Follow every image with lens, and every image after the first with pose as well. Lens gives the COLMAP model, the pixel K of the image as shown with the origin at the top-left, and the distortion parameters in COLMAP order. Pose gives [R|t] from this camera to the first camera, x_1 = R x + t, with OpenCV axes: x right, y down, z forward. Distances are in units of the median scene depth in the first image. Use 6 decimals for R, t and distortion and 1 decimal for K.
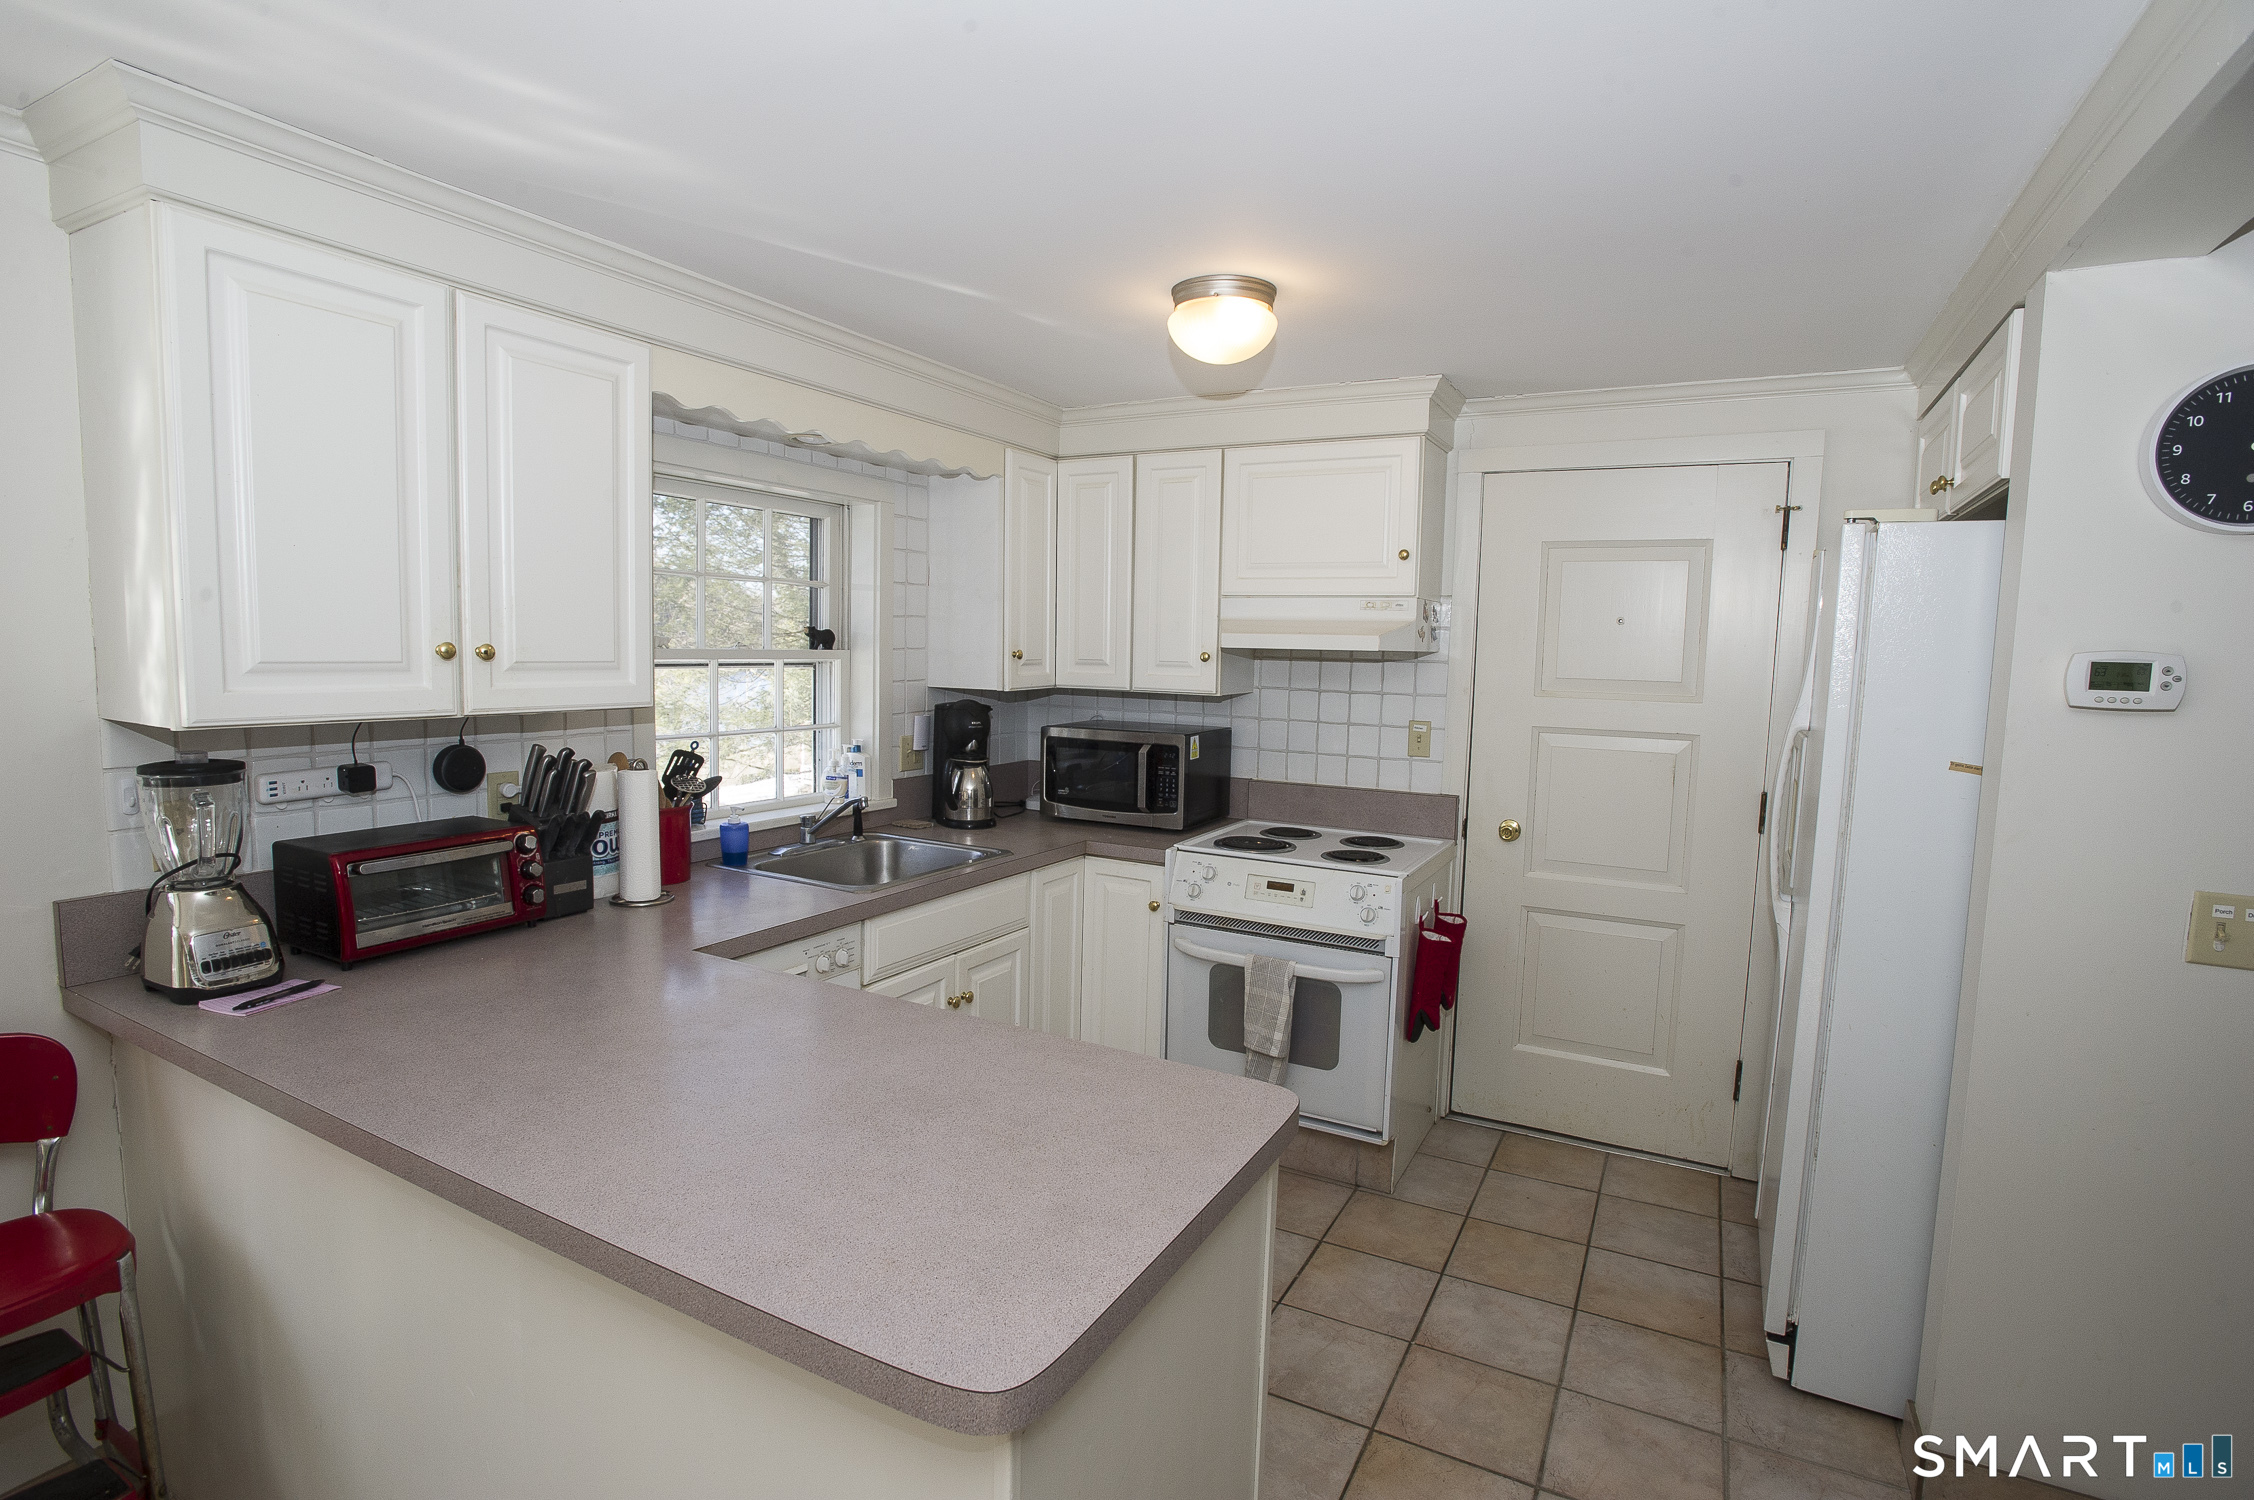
lens RADIAL K [[1088.3, 0, 1127.0], [0, 1088.3, 750.0], [0, 0, 1]] dist [-0.056527, 0.016794]
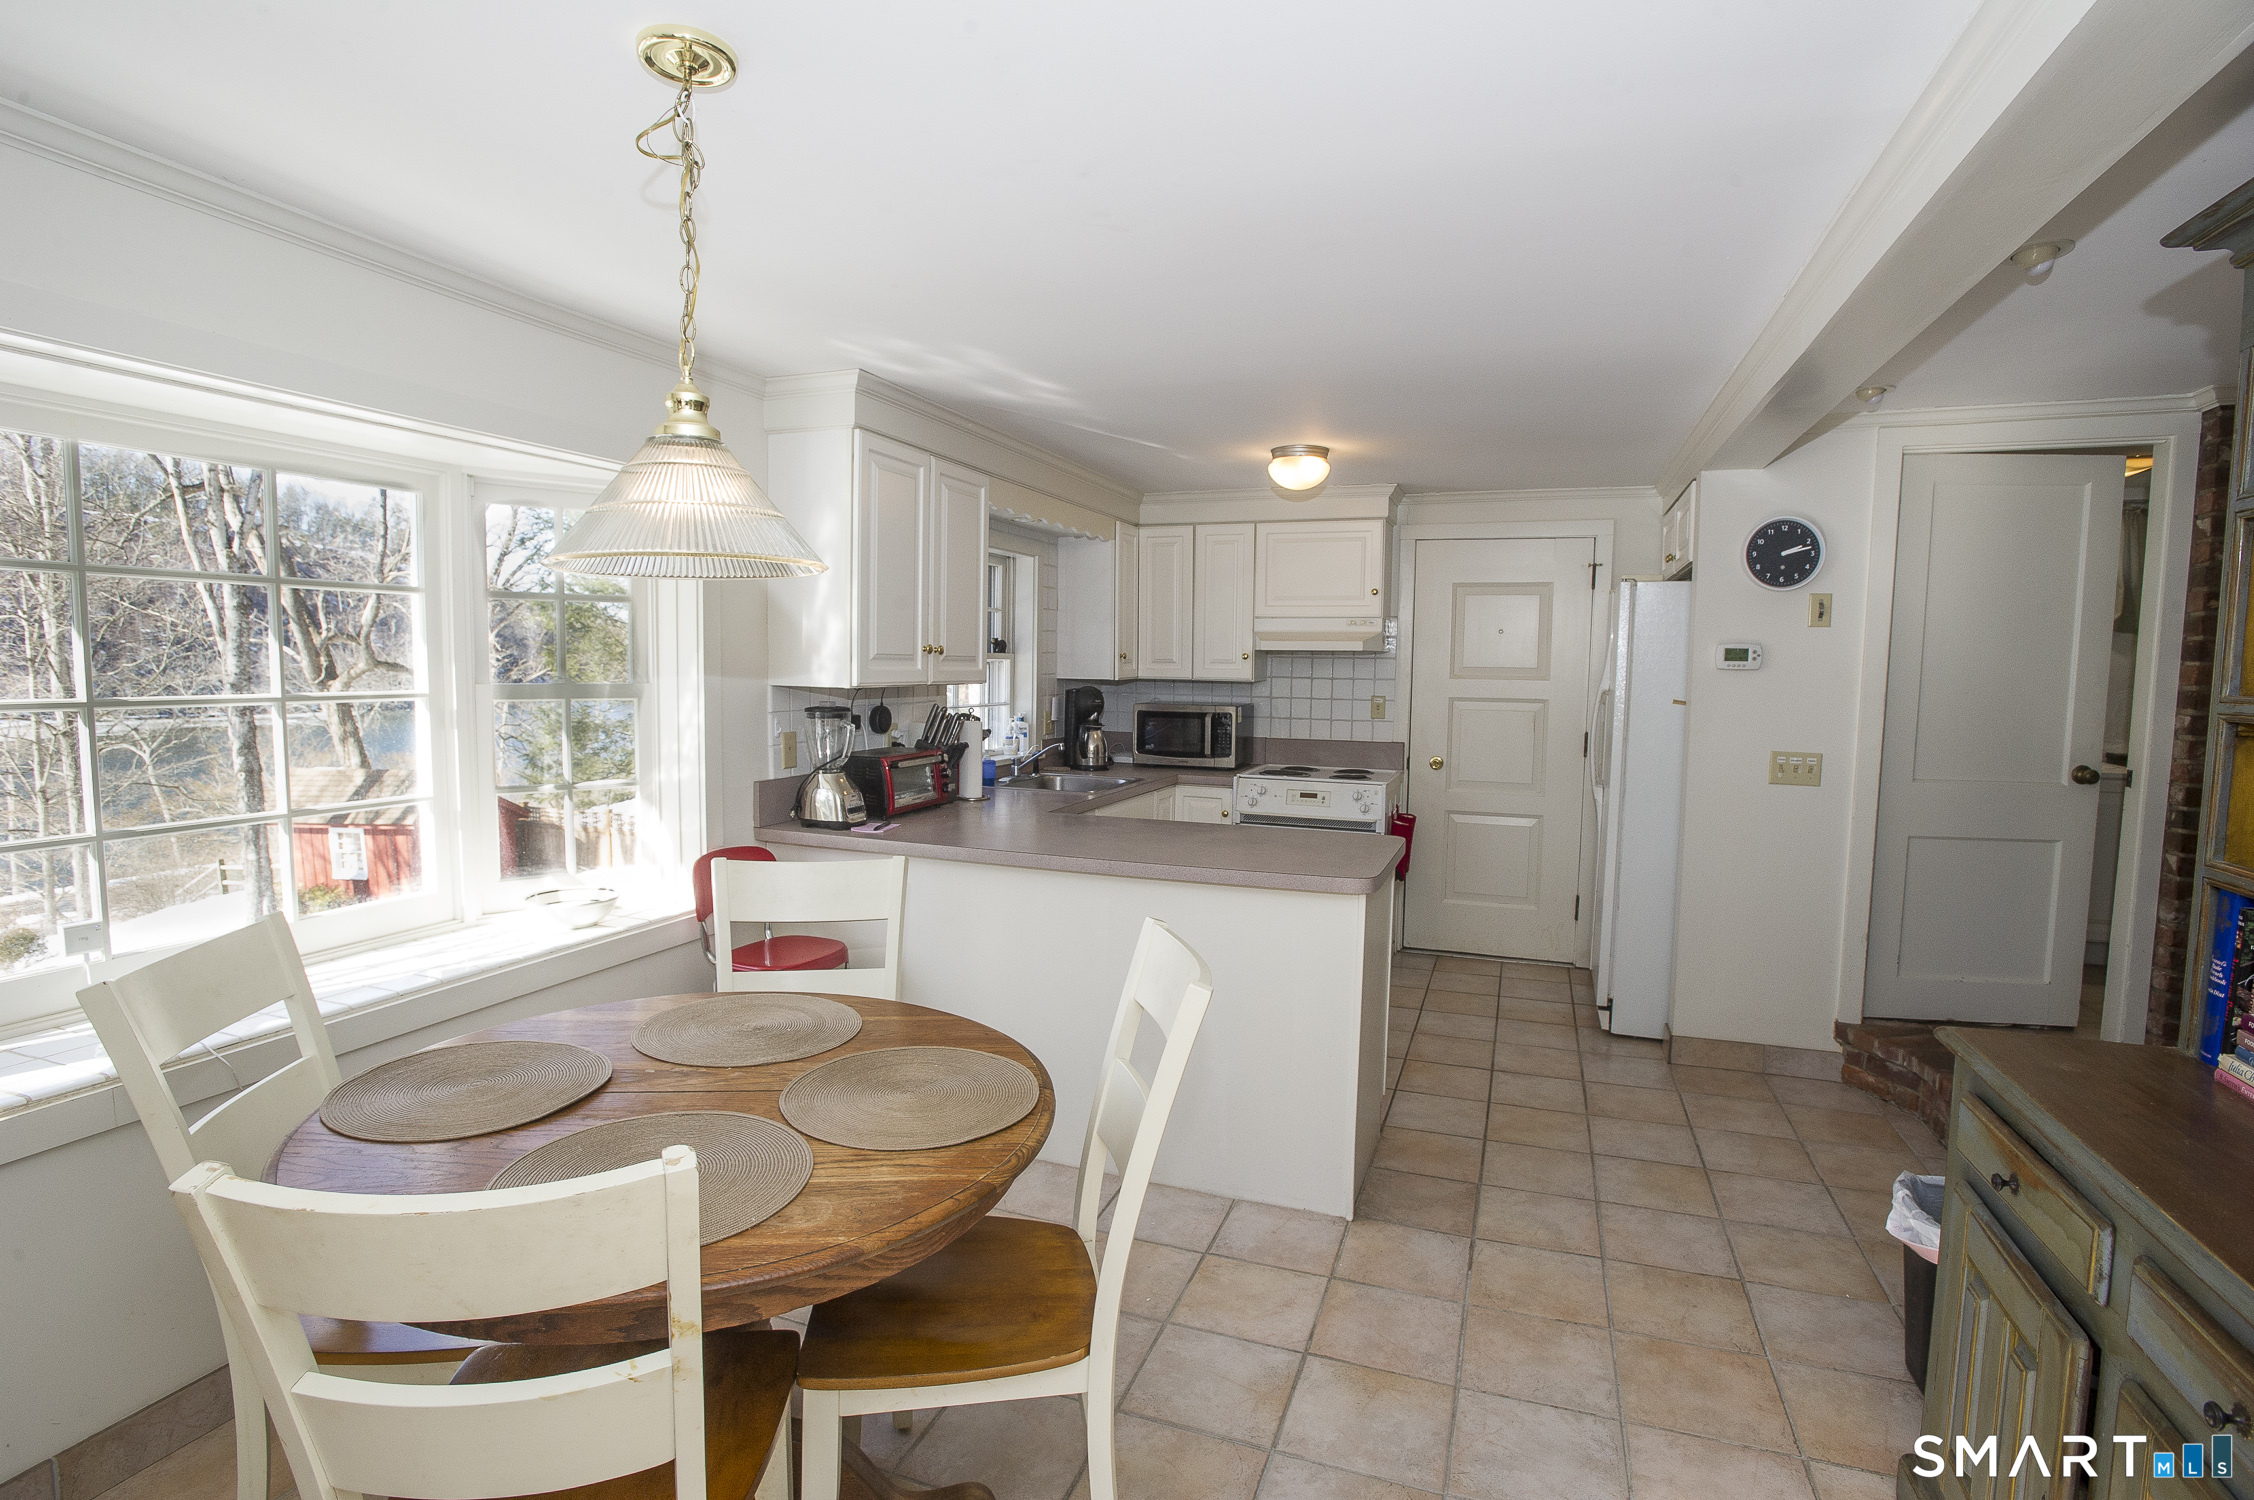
lens RADIAL K [[1066.6, 0, 1137.8], [0, 1066.6, 744.6], [0, 0, 1]] dist [-0.053401, 0.000310]
pose [[0.990293, -0.019652, 0.137601, -0.320535], [0.021908, 0.999649, -0.014903, 0.065312], [-0.137260, 0.017773, 0.990376, -0.531020]]
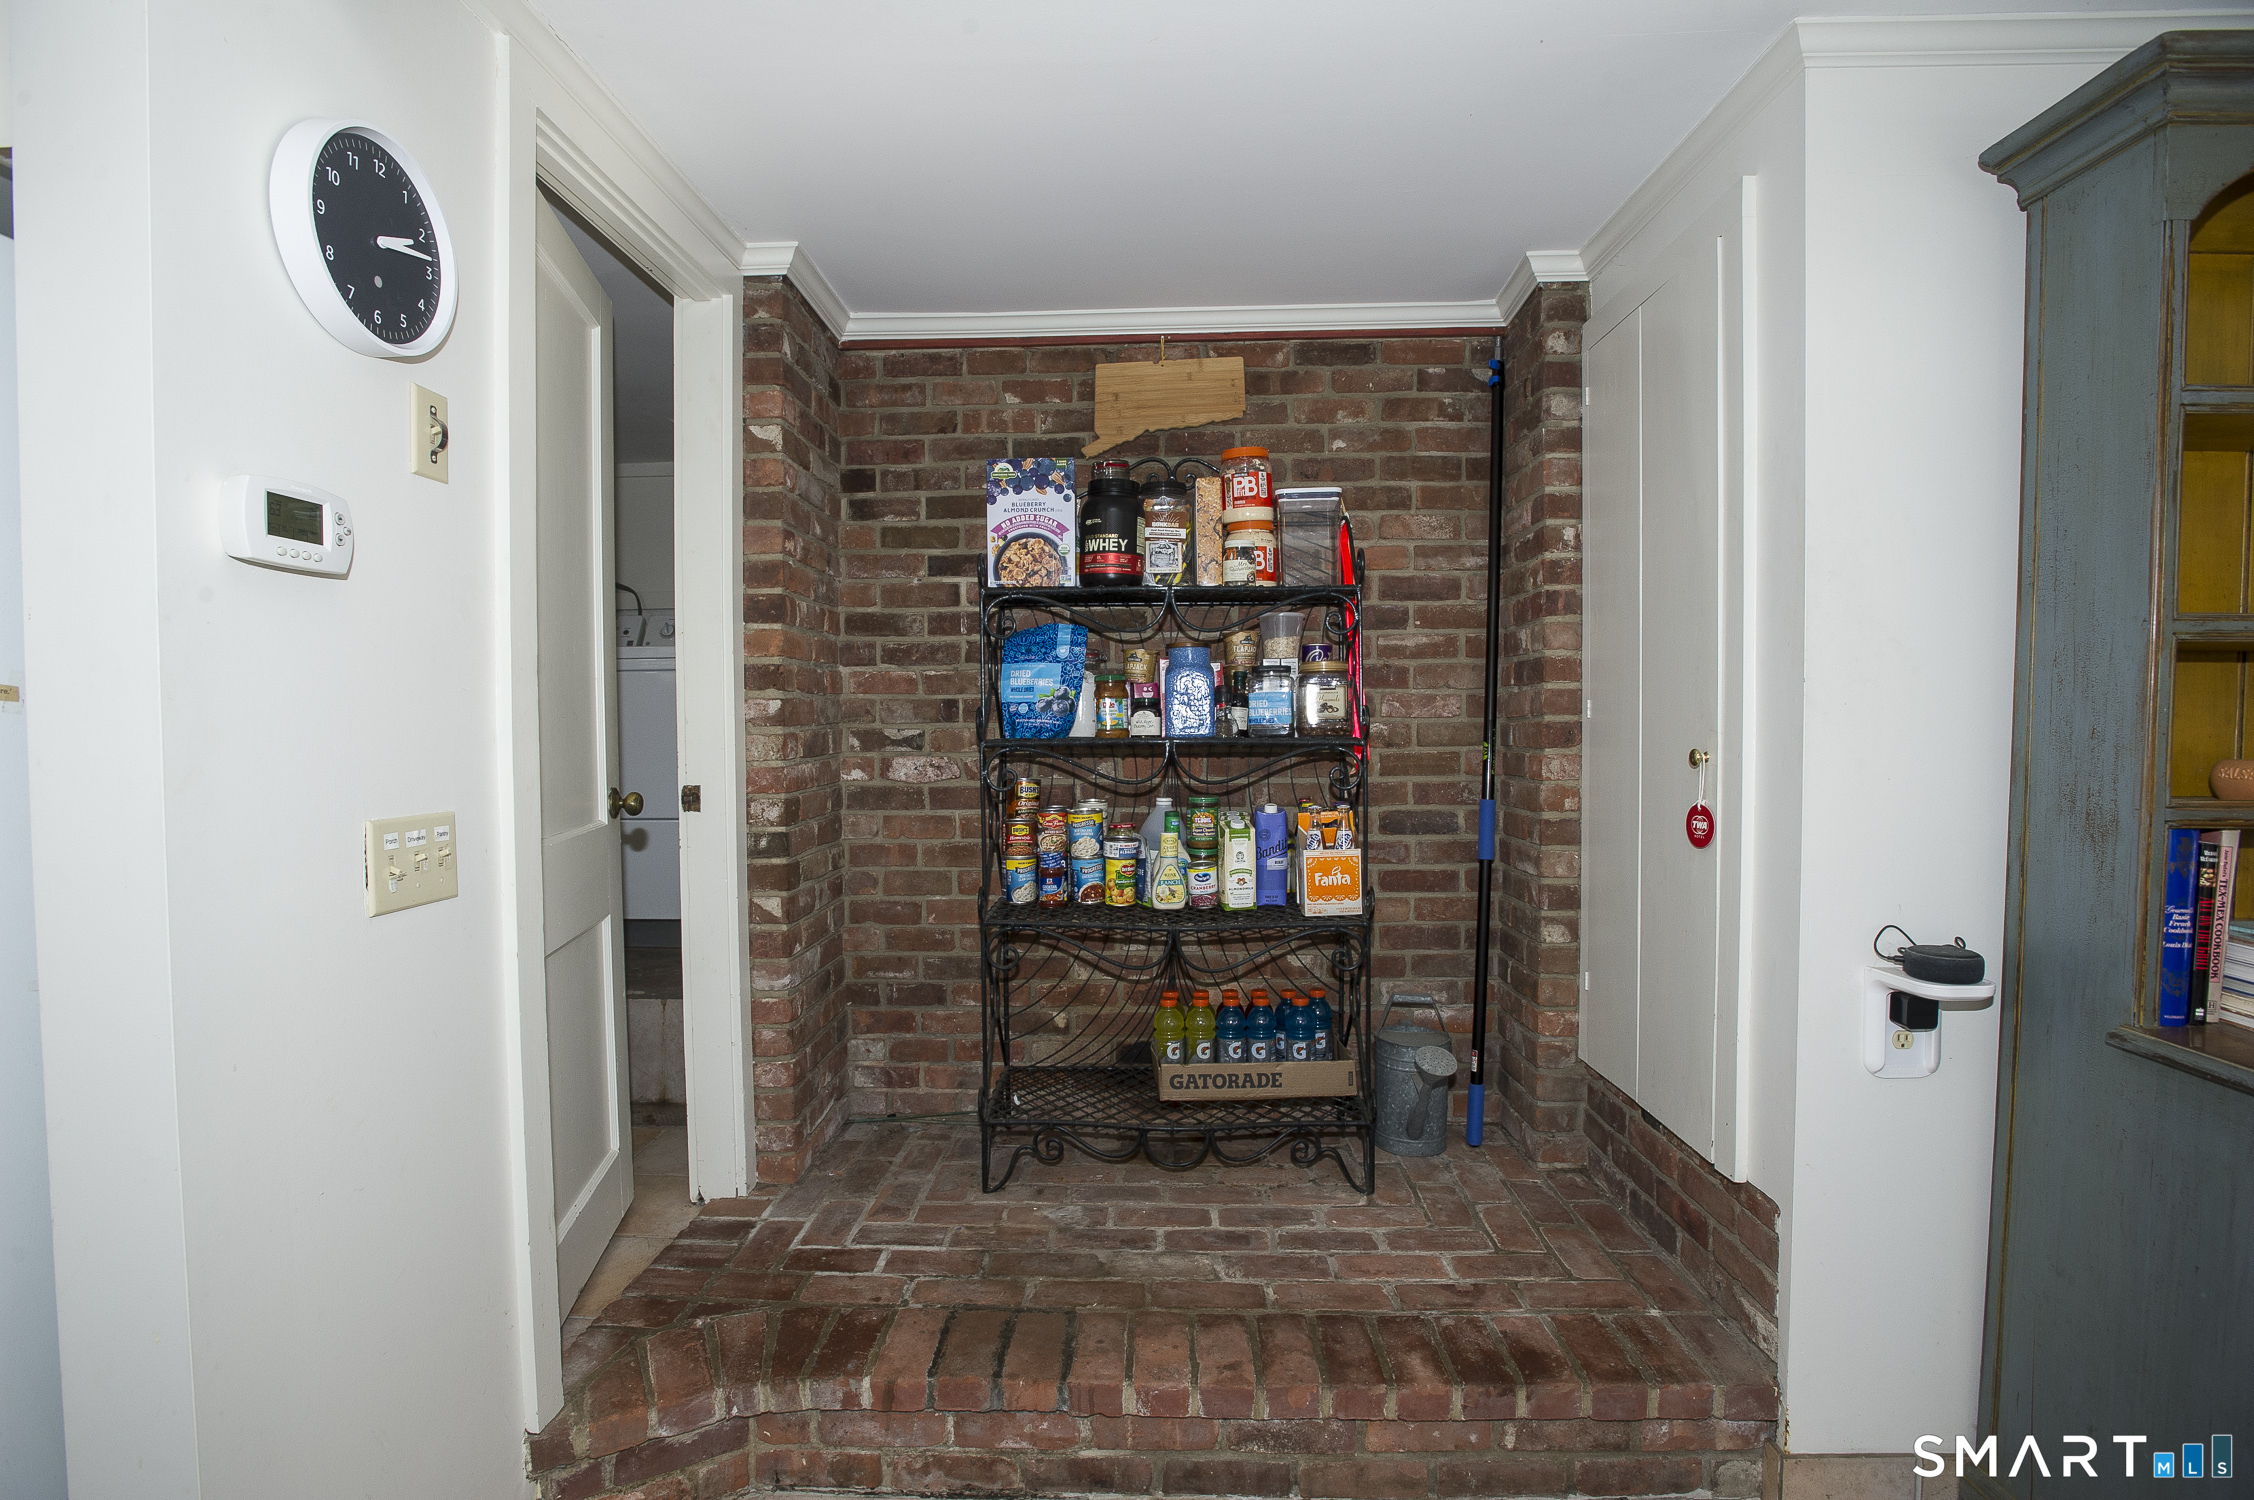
lens RADIAL K [[1088.3, 0, 1127.0], [0, 1088.3, 750.0], [0, 0, 1]] dist [-0.056527, 0.016794]
pose [[-0.441709, -0.045731, 0.895992, 0.053008], [0.081314, 0.992549, 0.090745, 0.030738], [-0.893466, 0.112939, -0.434699, 0.436893]]
